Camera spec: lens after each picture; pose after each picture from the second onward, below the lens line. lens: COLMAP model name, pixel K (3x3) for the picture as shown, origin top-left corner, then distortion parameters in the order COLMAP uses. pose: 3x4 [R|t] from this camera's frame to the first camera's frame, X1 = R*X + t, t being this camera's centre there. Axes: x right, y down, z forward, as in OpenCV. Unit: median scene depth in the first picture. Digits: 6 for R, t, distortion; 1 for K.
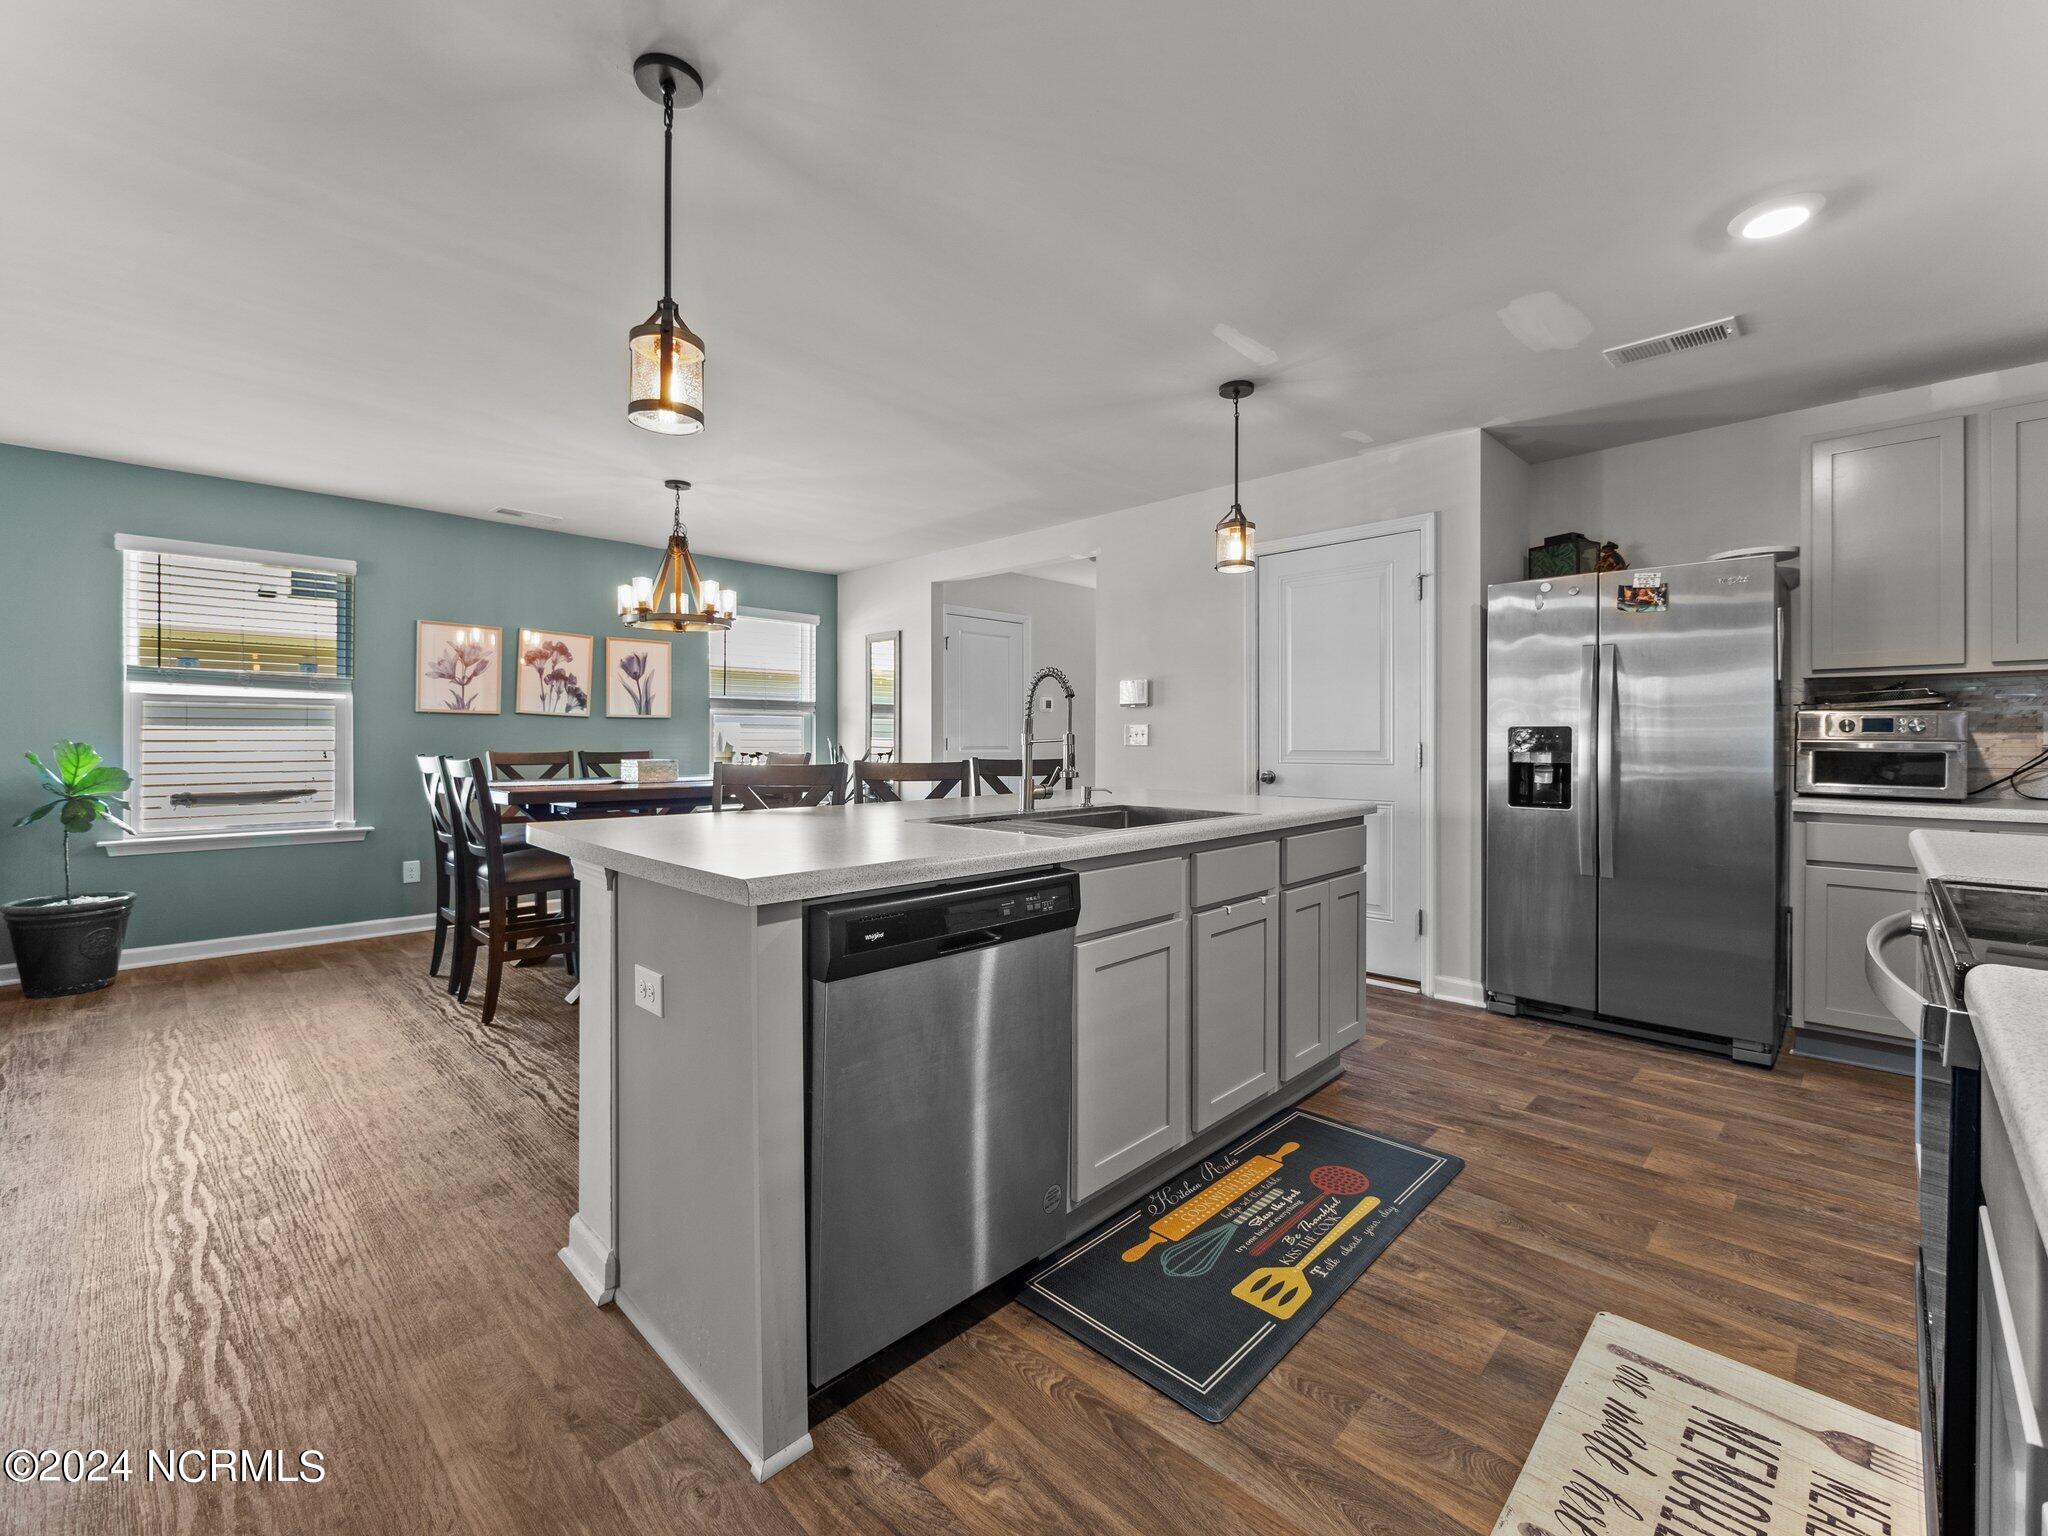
lens RADIAL K [[870.6, 0, 1028.9], [0, 870.6, 741.2], [0, 0, 1]] dist [-0.003615, -0.000505]
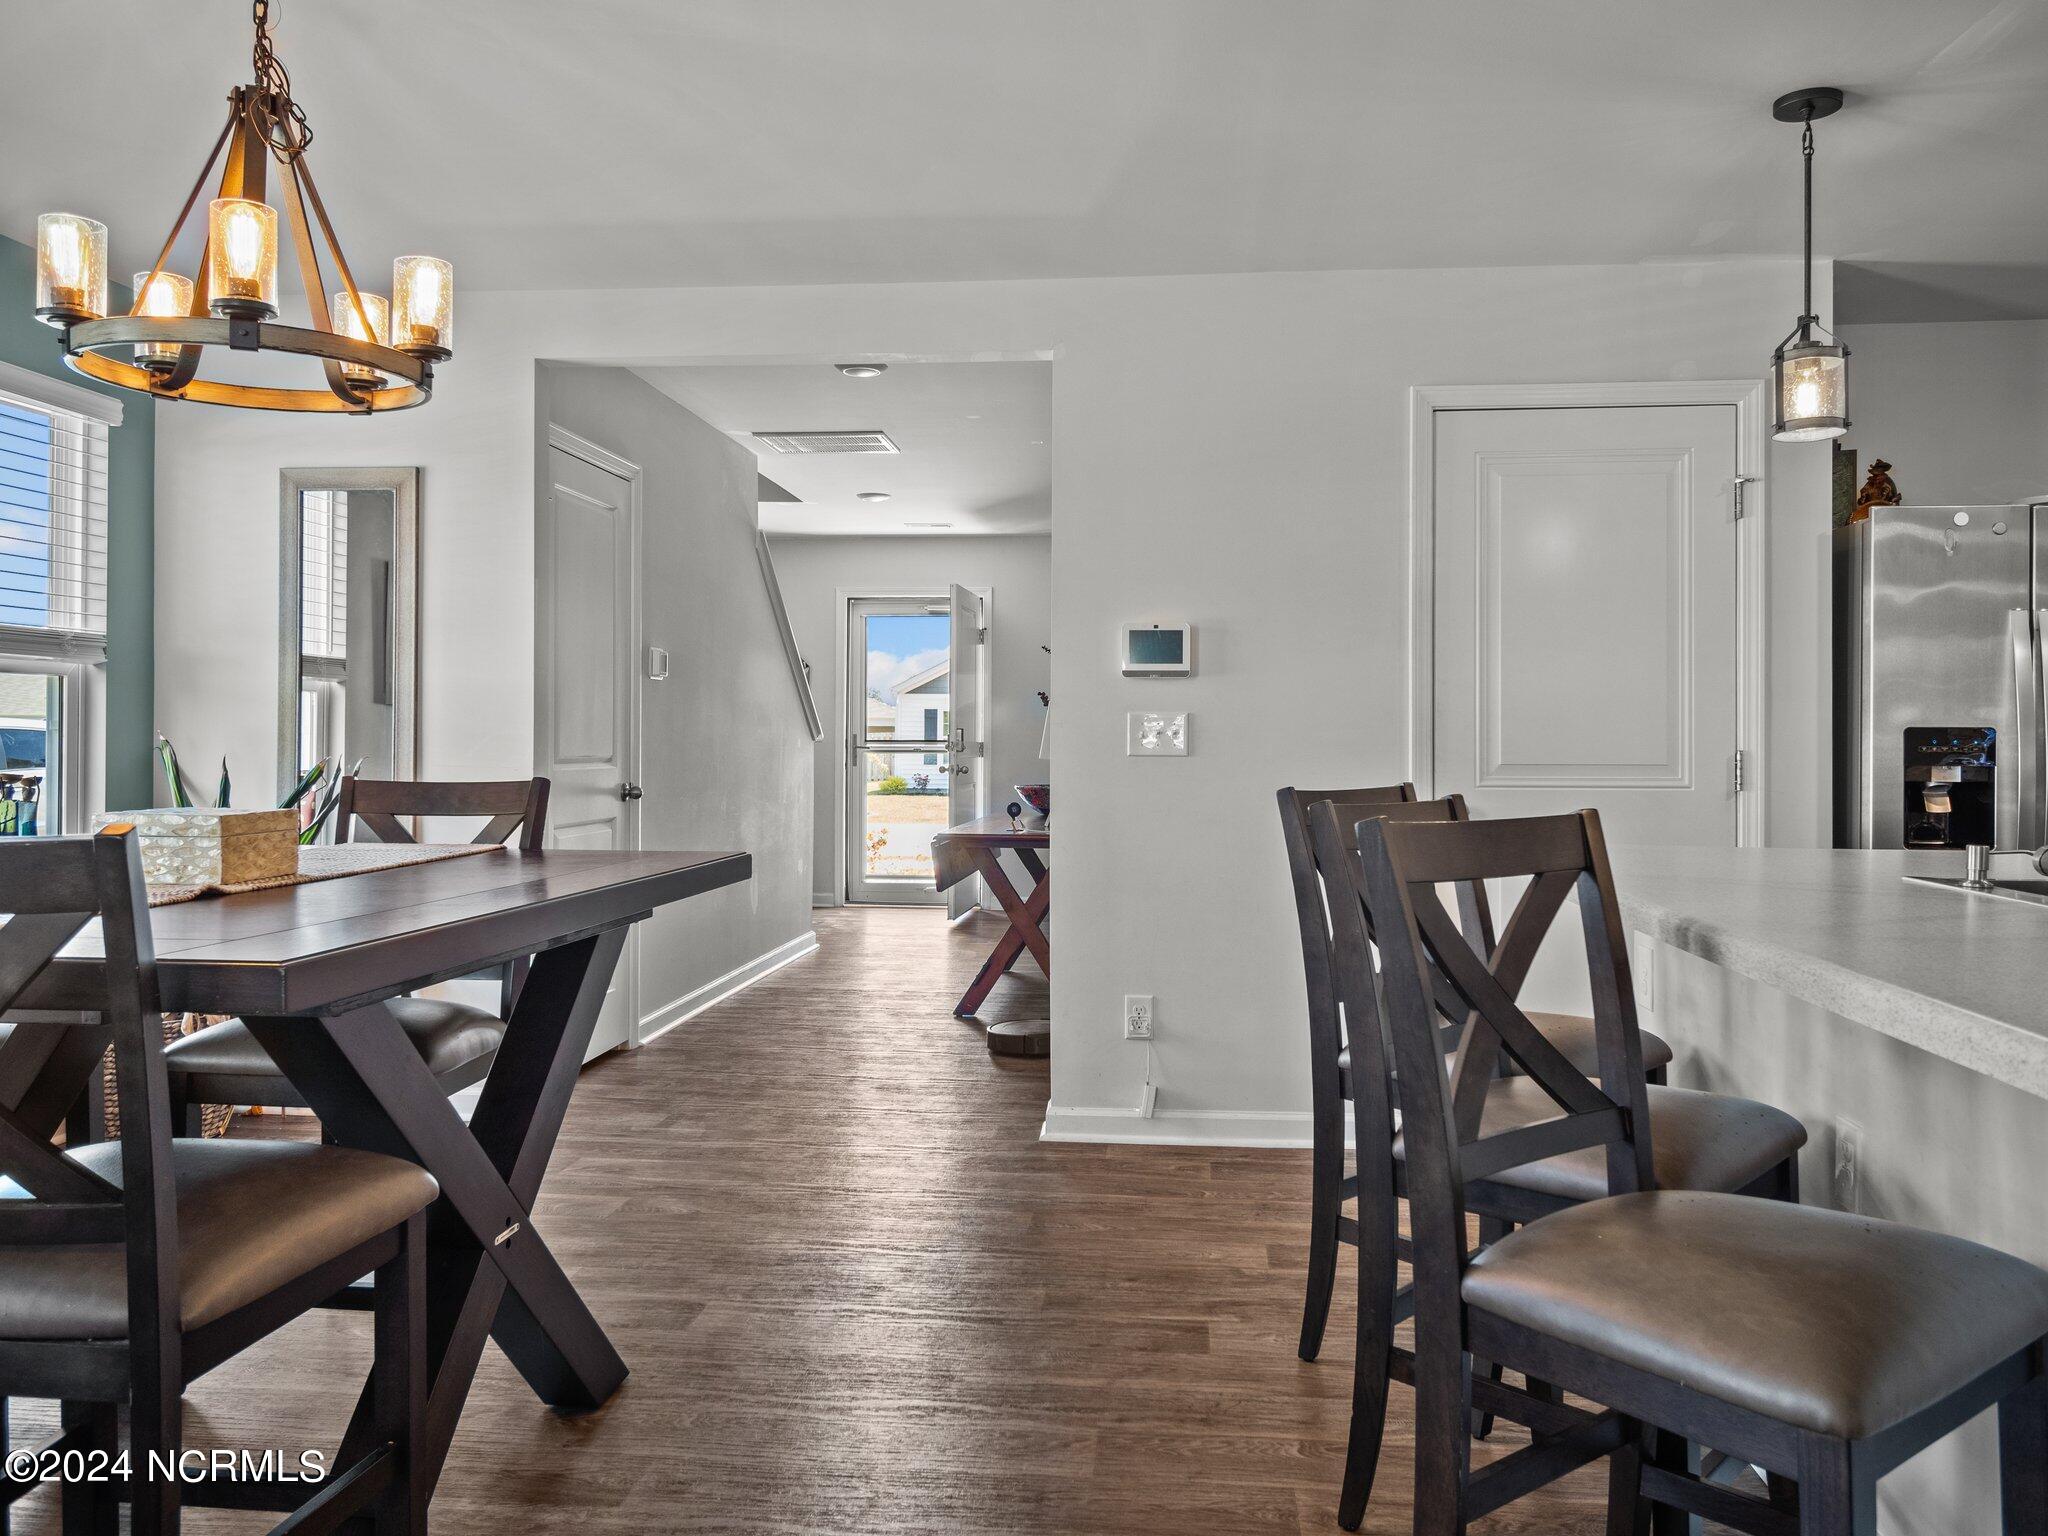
lens RADIAL K [[1544.8, 0, 1023.5], [0, 1544.8, 736.1], [0, 0, 1]] dist [0.000675, 0.001066]
pose [[0.783479, 0.003446, 0.621409, -0.661977], [-0.003036, 0.999994, -0.001718, -0.005915], [-0.621411, -0.000540, 0.783484, 0.487756]]
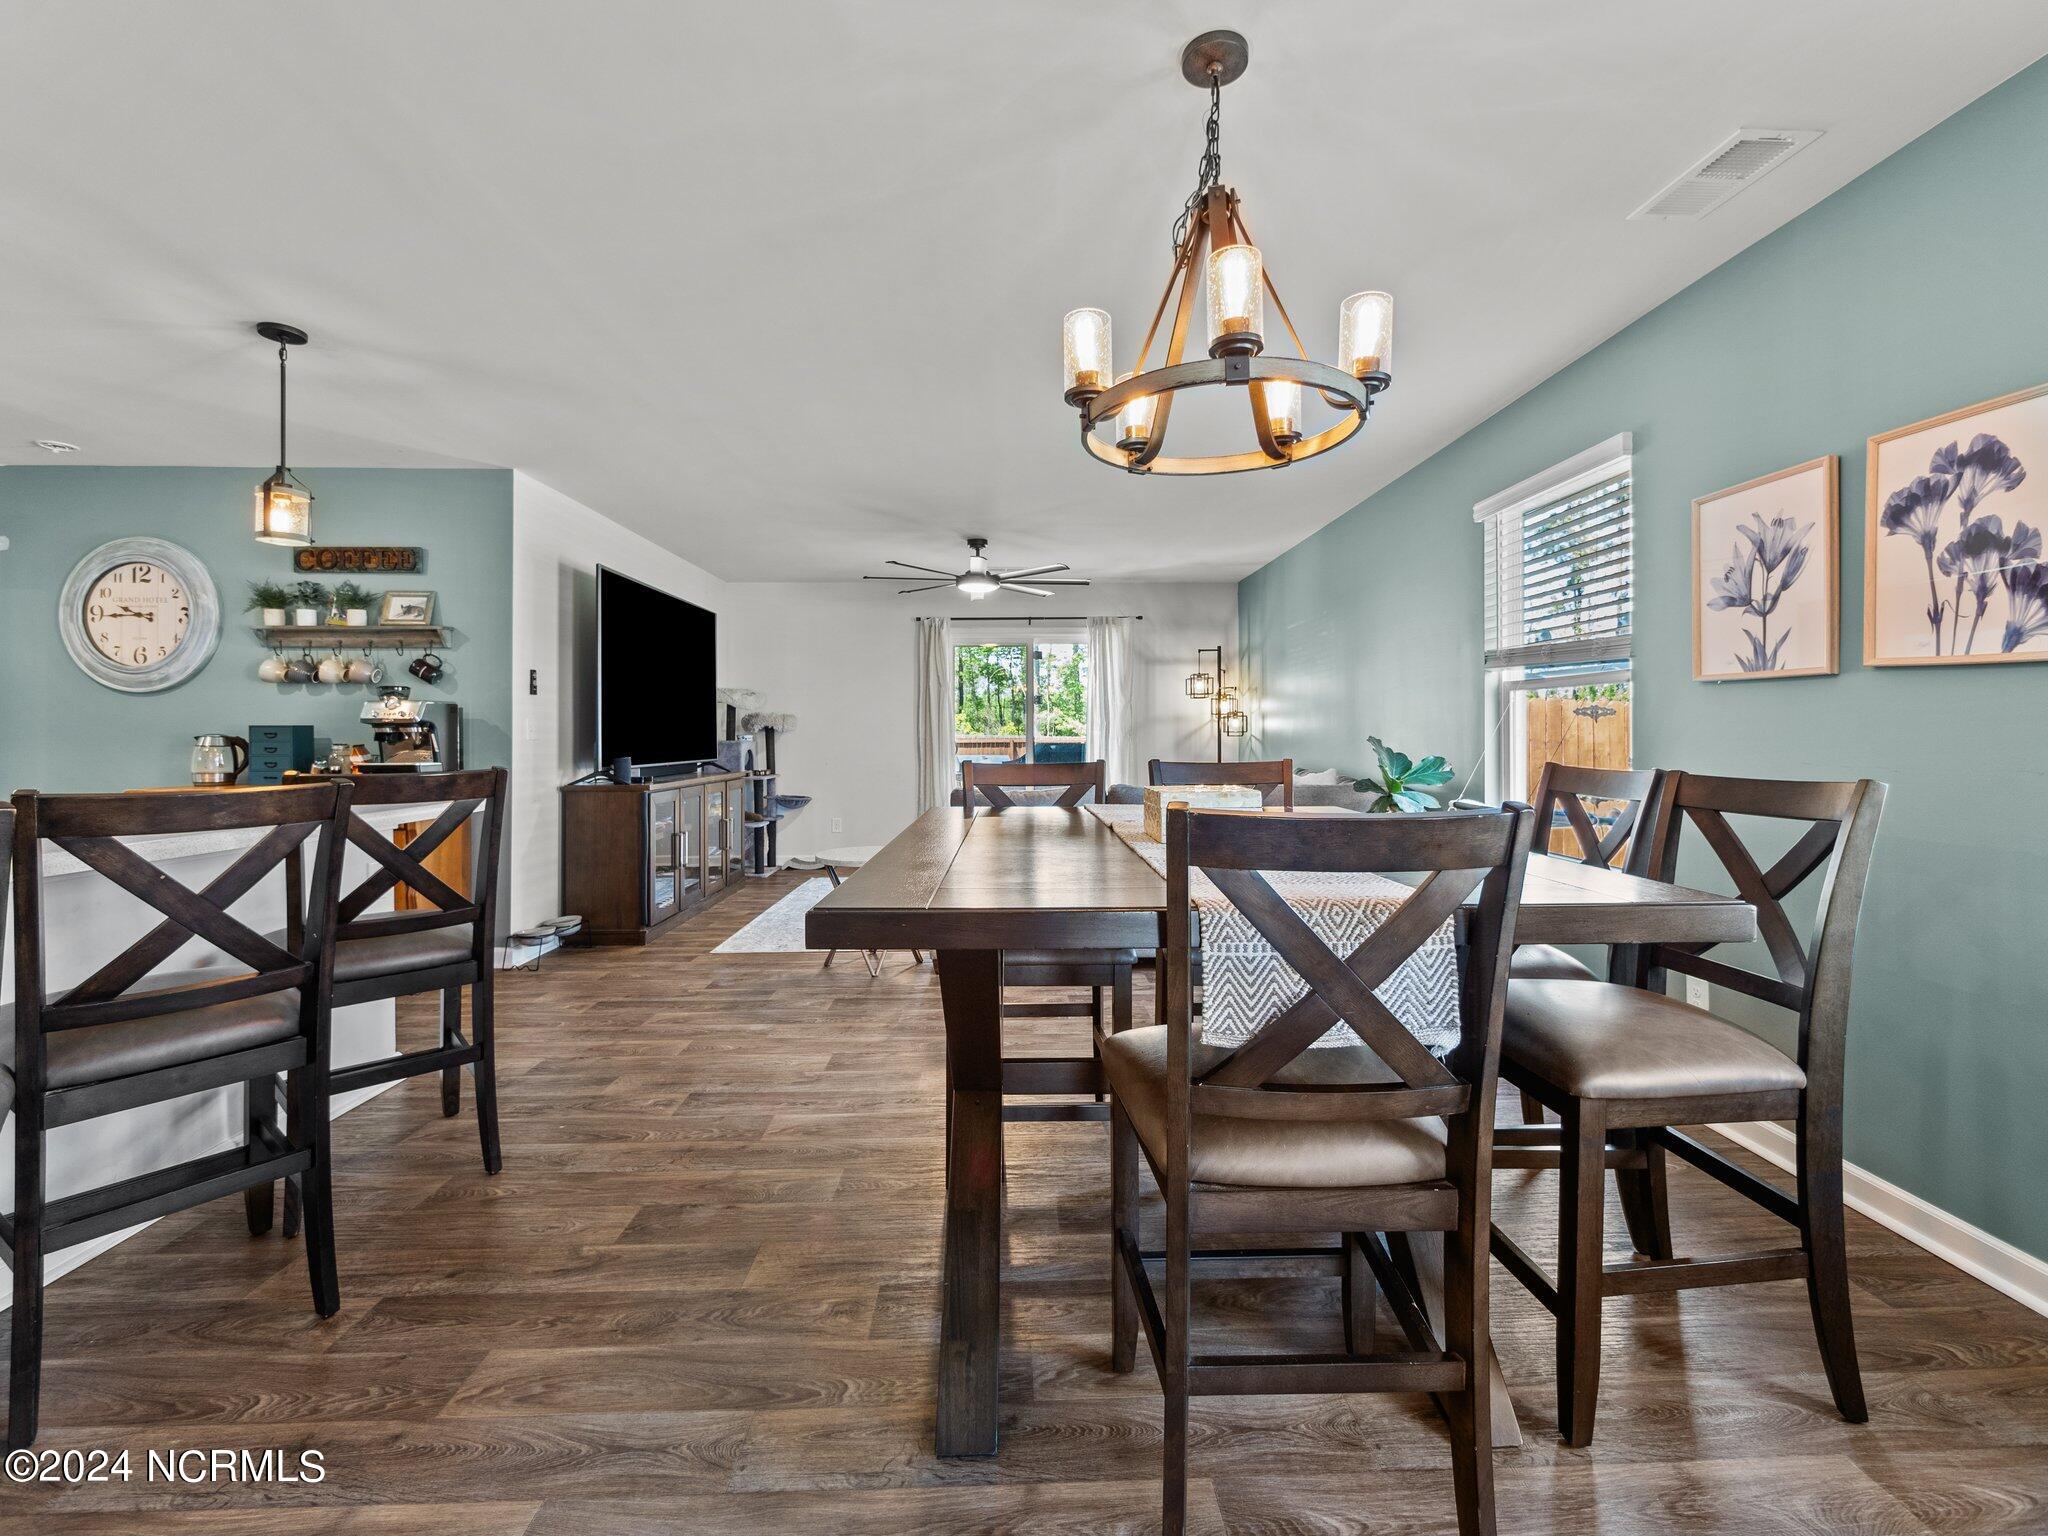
lens RADIAL K [[886.7, 0, 1032.0], [0, 886.7, 727.2], [0, 0, 1]] dist [-0.002403, 0.000004]
pose [[-0.693987, -0.005669, -0.719965, -0.094050], [-0.001509, 0.999978, -0.006418, -0.005303], [0.719986, -0.003368, -0.693981, 1.499565]]
